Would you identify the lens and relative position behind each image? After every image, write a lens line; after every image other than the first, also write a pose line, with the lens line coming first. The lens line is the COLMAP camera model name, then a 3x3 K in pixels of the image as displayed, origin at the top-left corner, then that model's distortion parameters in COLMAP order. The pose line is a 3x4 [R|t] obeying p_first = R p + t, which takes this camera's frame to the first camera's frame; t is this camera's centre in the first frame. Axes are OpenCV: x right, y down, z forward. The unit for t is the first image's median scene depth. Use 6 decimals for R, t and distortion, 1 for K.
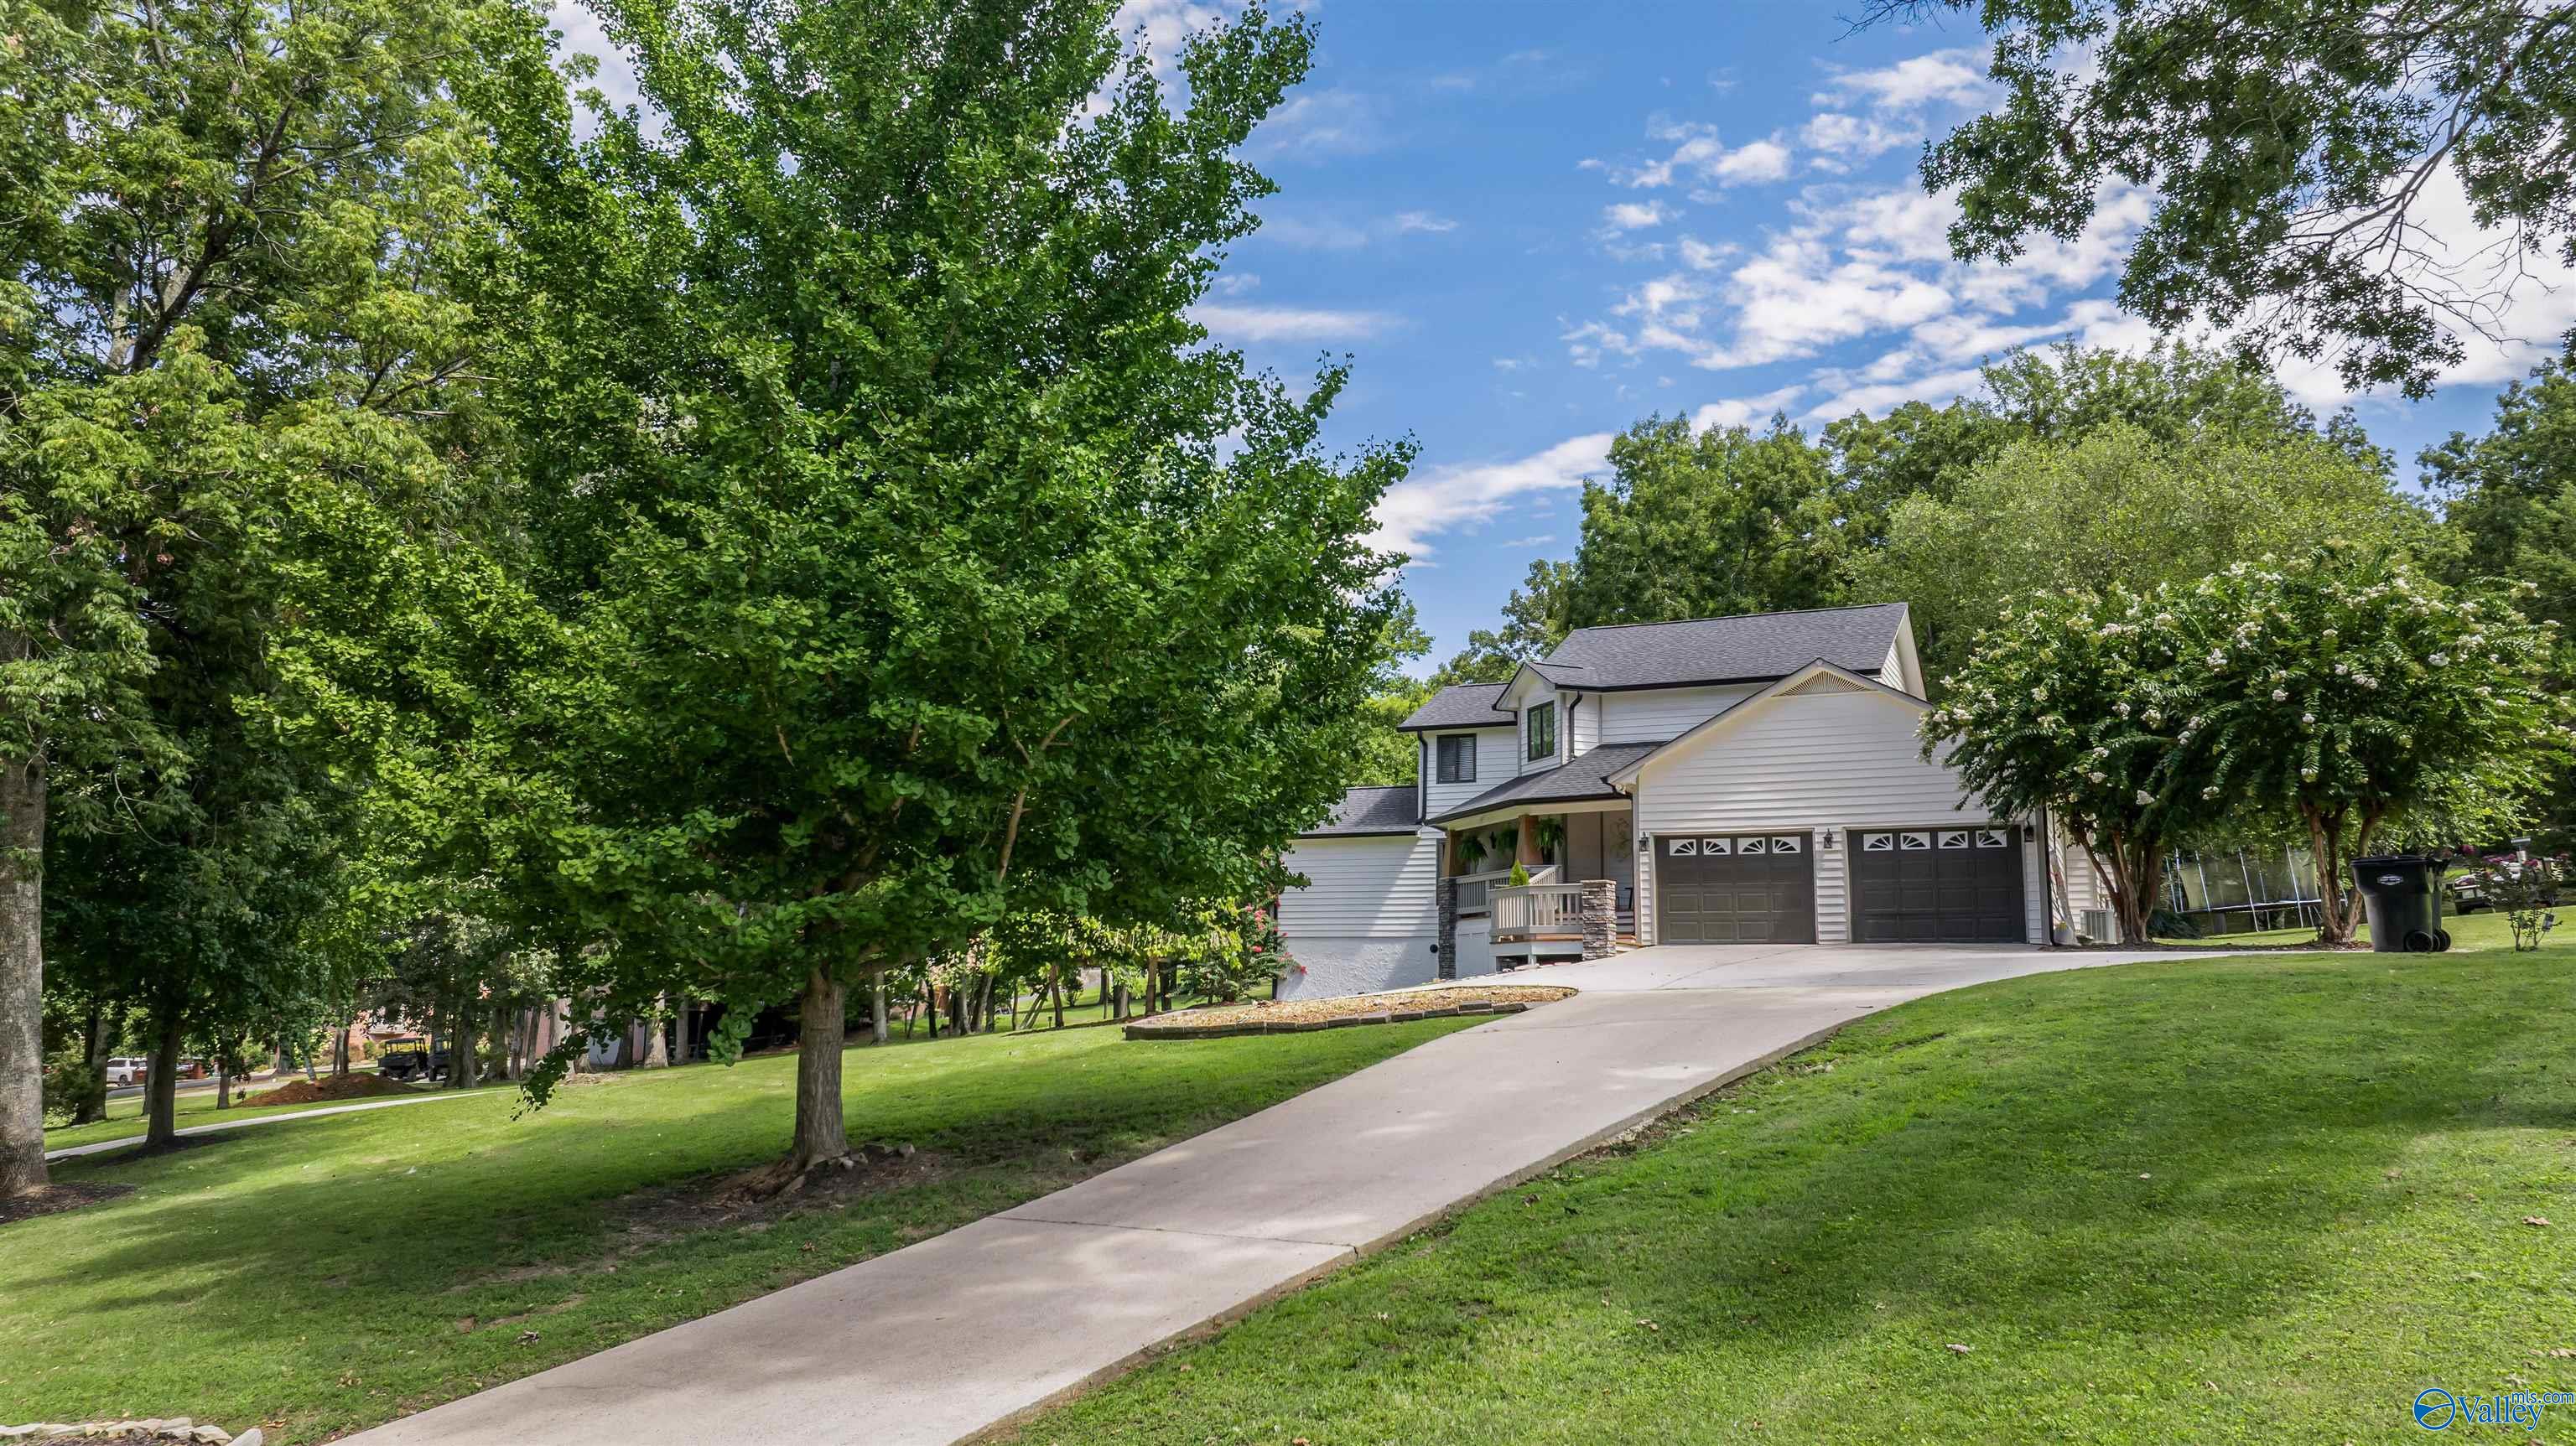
lens RADIAL K [[1770.8, 0, 1288.0], [0, 1770.8, 723.0], [0, 0, 1]] dist [-0.015233, 0.001075]
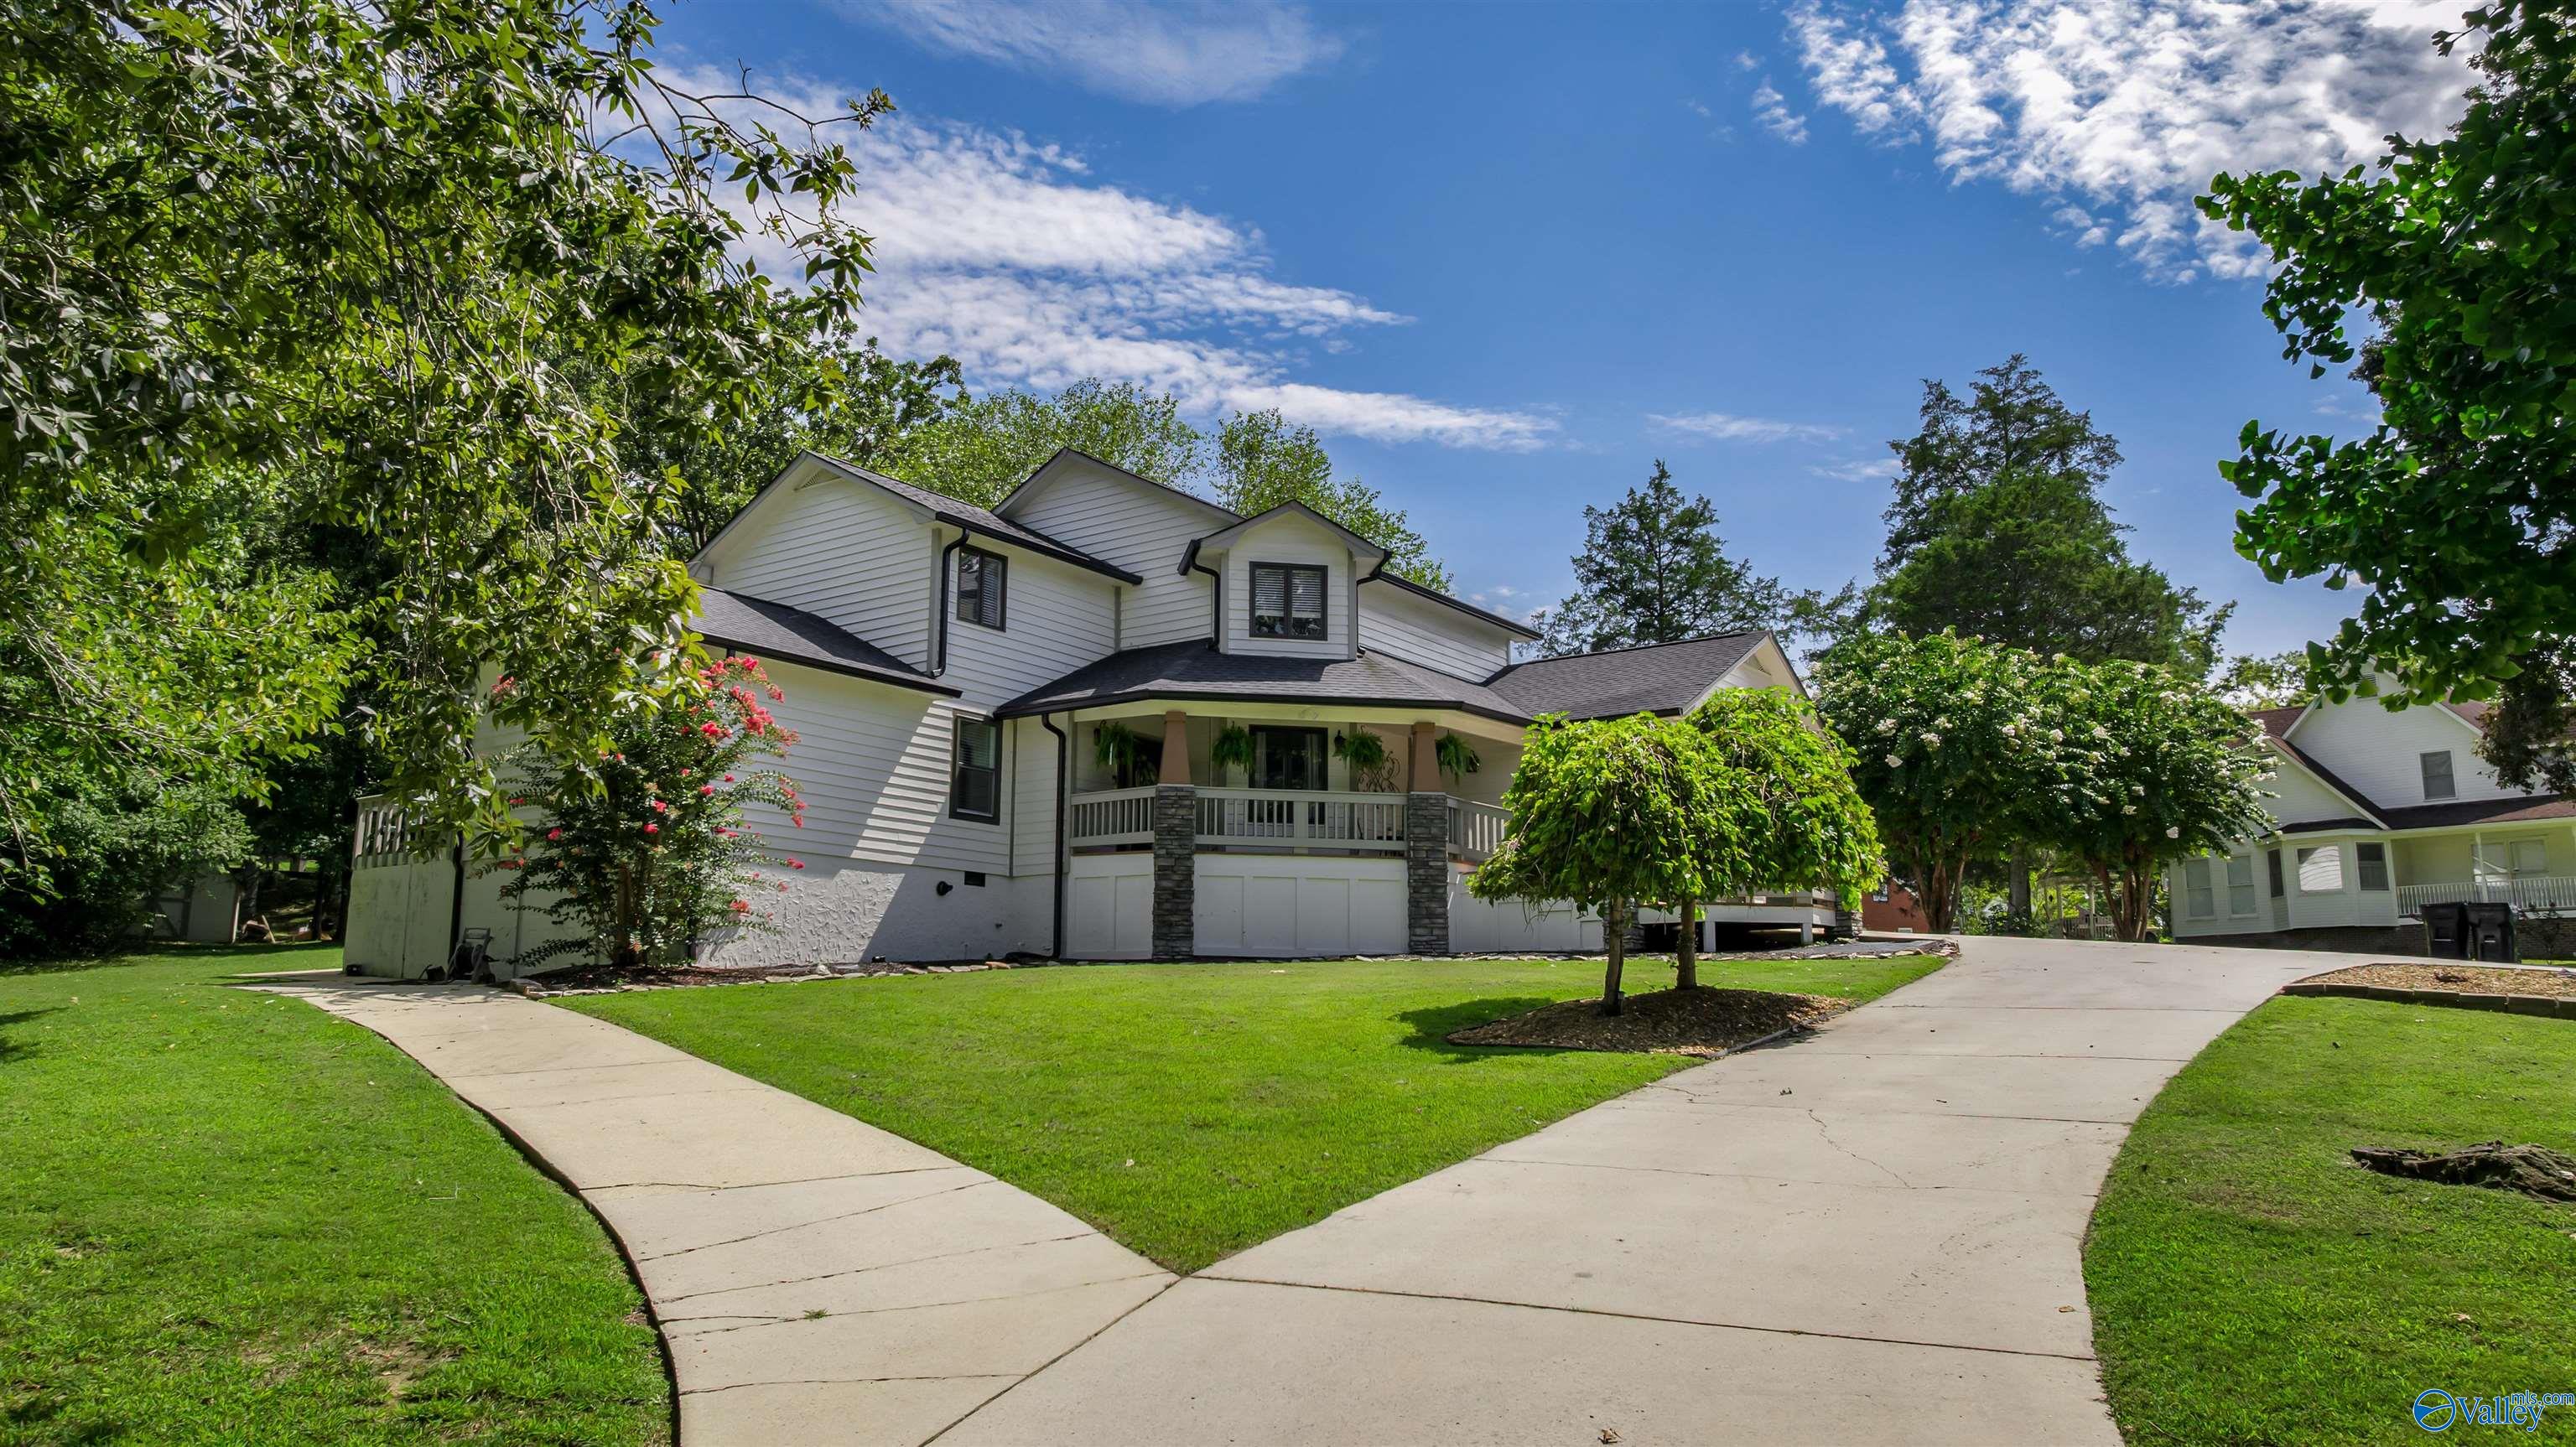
lens RADIAL K [[1820.8, 0, 1288.0], [0, 1820.8, 723.5], [0, 0, 1]] dist [-0.031060, -0.002144]
pose [[0.166087, 0.161337, 0.972823, -0.654342], [-0.162620, 0.977499, -0.134349, 0.176203], [-0.972610, -0.135886, 0.188587, 0.997956]]
